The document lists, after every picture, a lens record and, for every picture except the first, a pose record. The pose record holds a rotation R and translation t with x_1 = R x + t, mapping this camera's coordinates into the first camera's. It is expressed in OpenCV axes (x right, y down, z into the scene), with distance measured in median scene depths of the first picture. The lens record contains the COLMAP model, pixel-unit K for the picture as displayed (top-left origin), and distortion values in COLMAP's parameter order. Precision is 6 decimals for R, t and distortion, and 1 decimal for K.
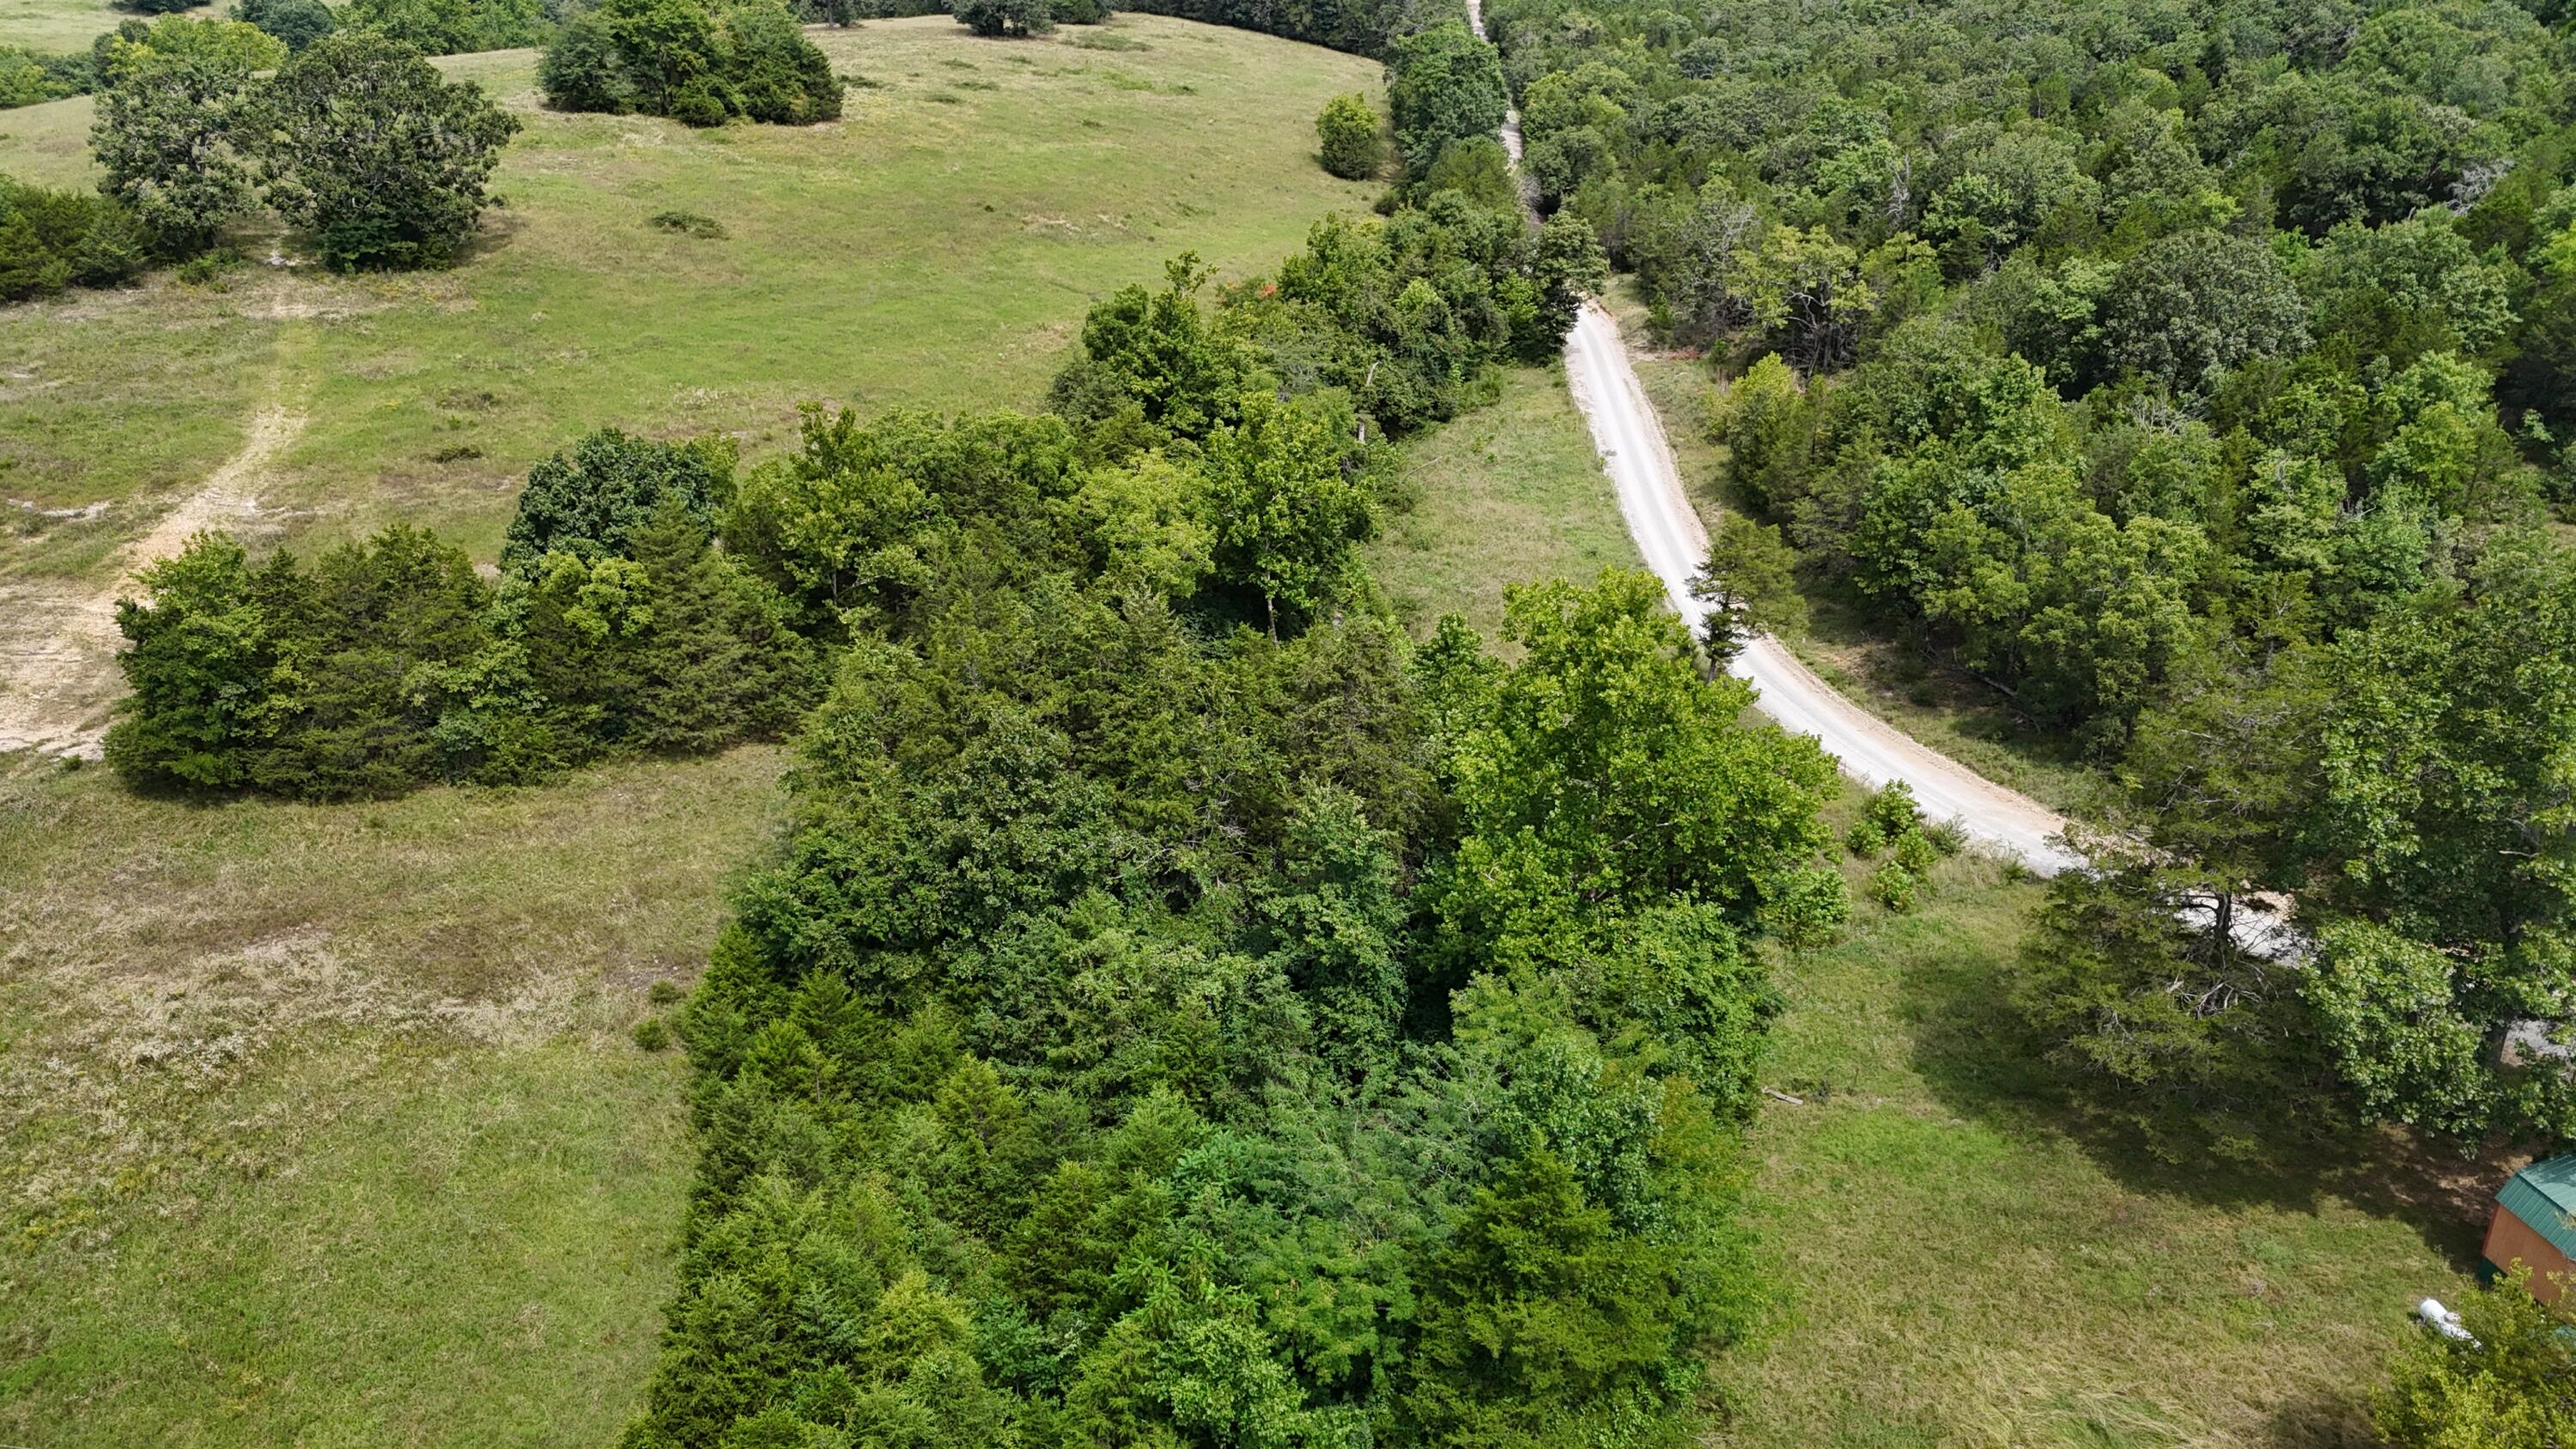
lens RADIAL K [[1935.9, 0, 1288.0], [0, 1935.9, 724.5], [0, 0, 1]] dist [0.094182, -0.066326]
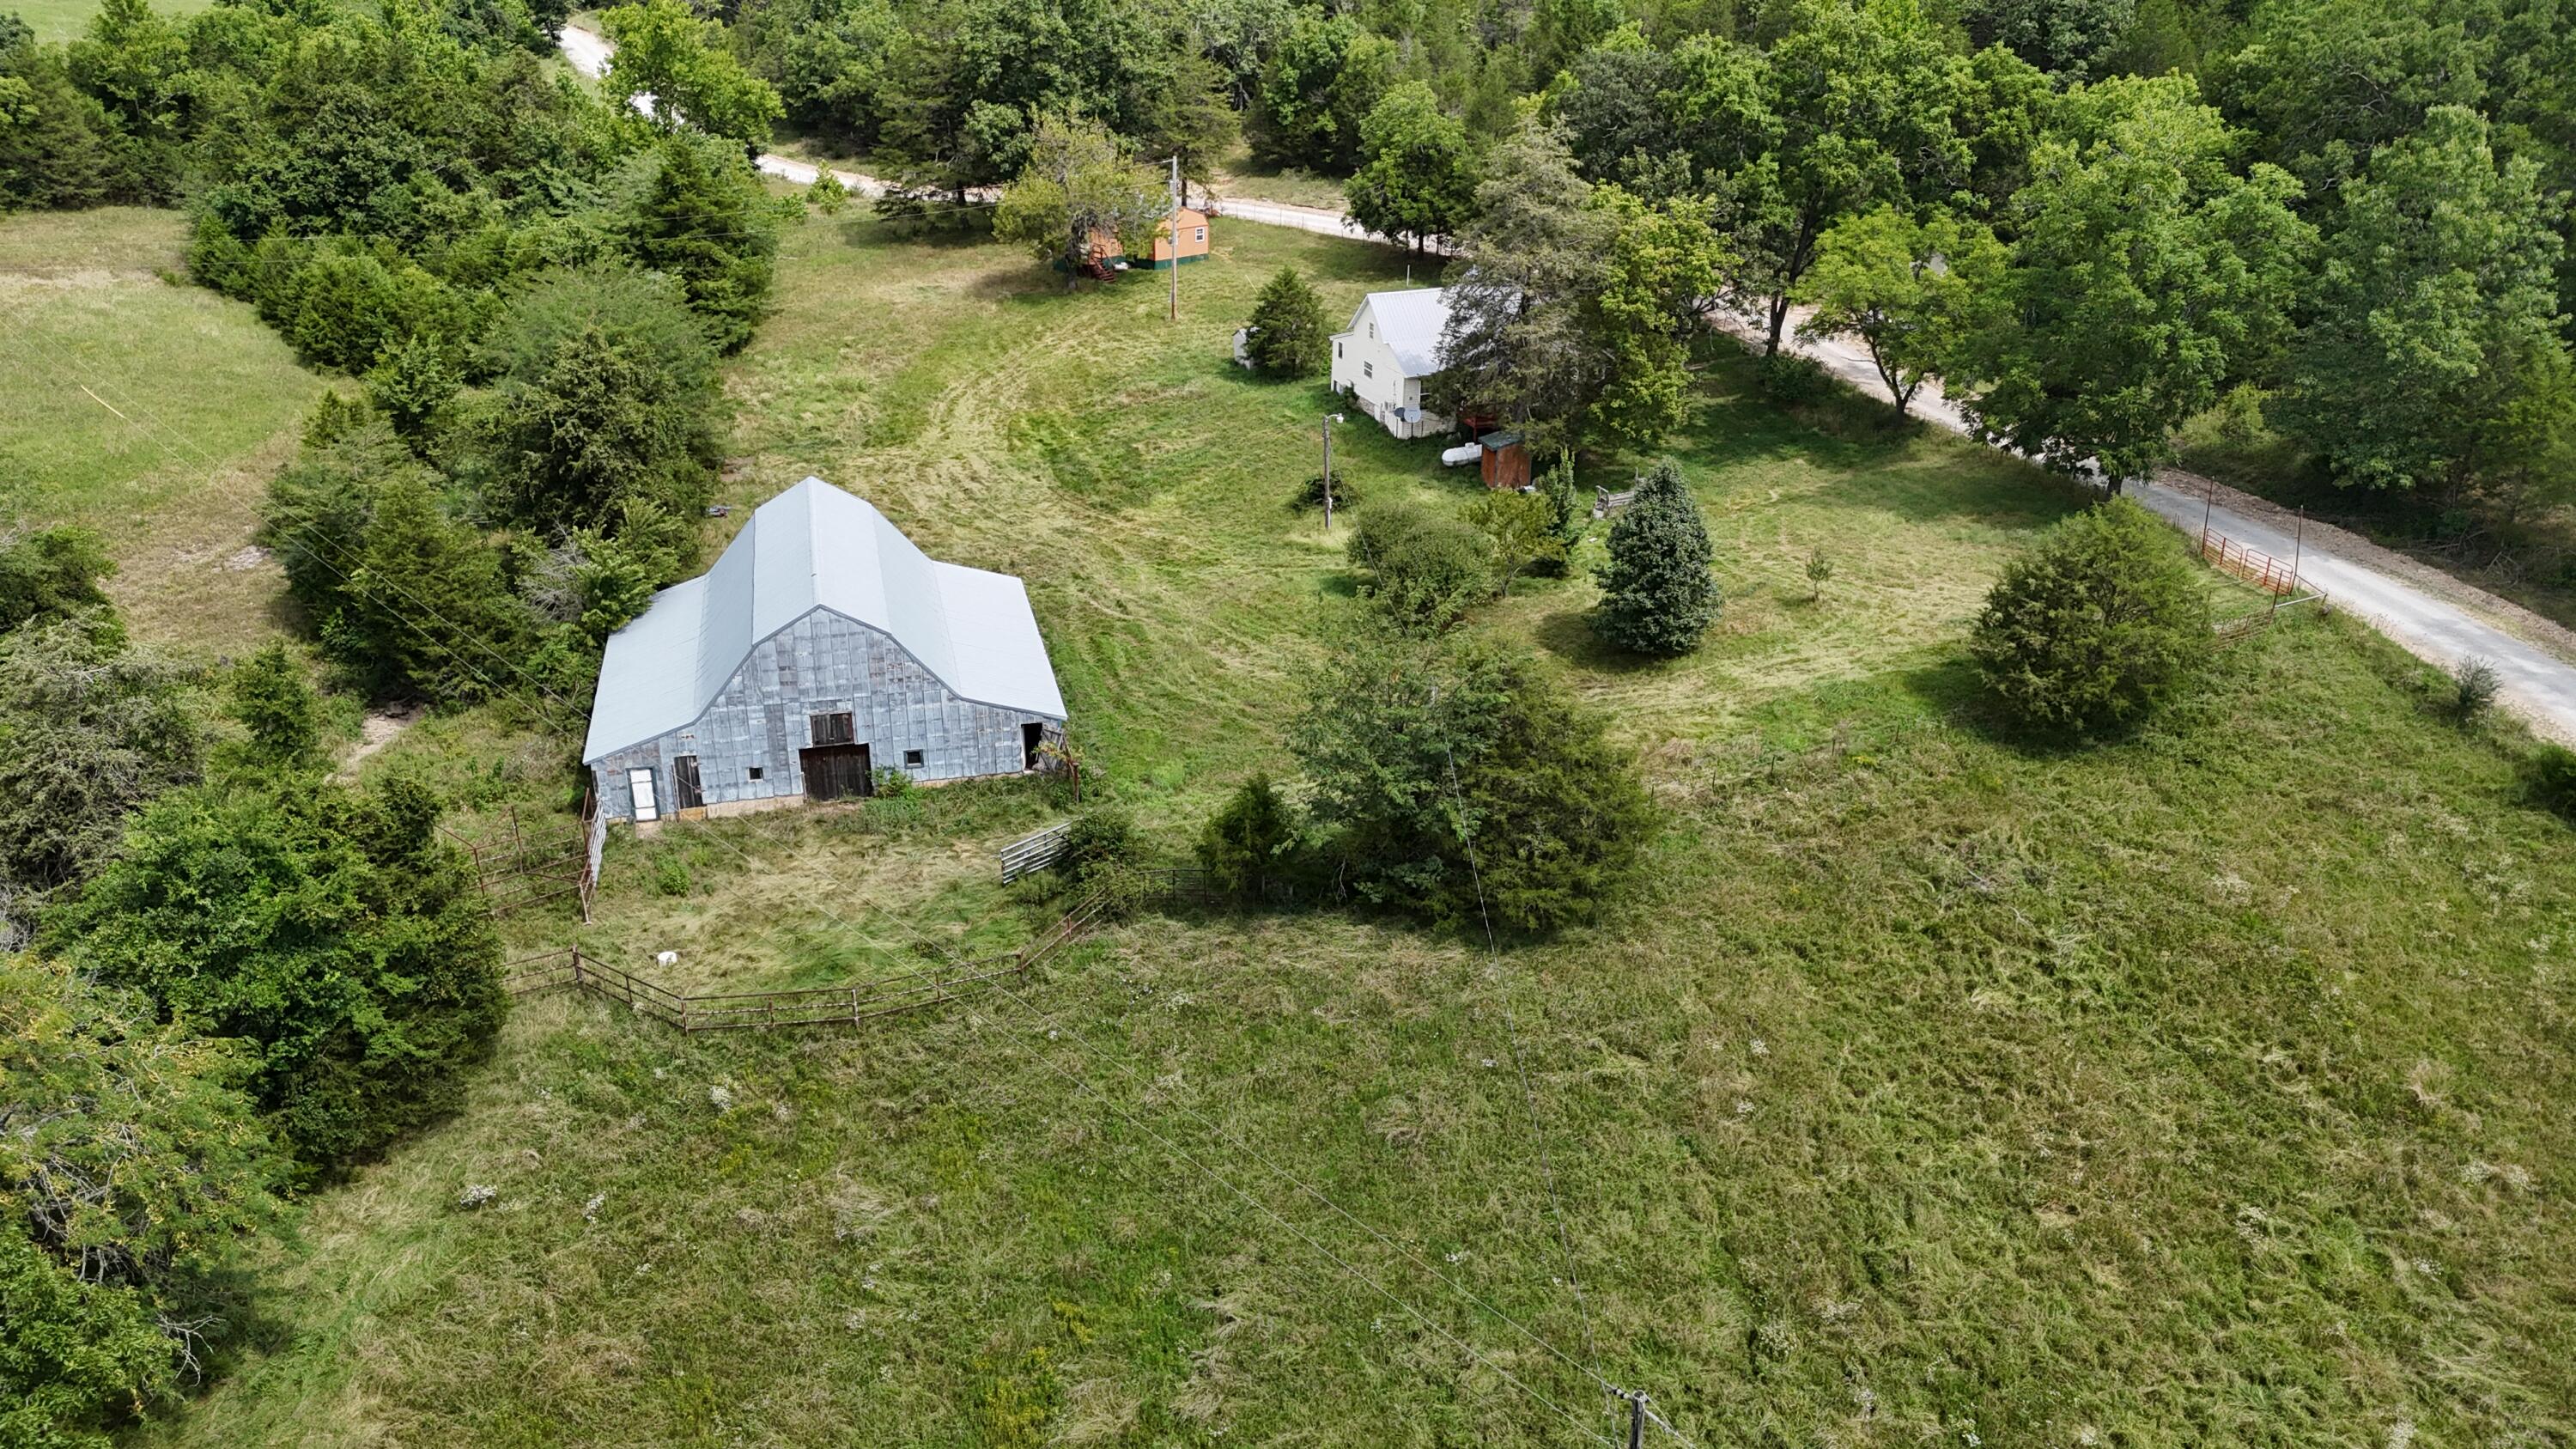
lens RADIAL K [[1935.9, 0, 1288.0], [0, 1935.9, 724.5], [0, 0, 1]] dist [0.094182, -0.066326]
pose [[0.869787, -0.215437, 0.443911, -0.260392], [0.190385, 0.976512, 0.100881, 0.455989], [-0.455219, -0.003231, 0.890374, -0.909841]]
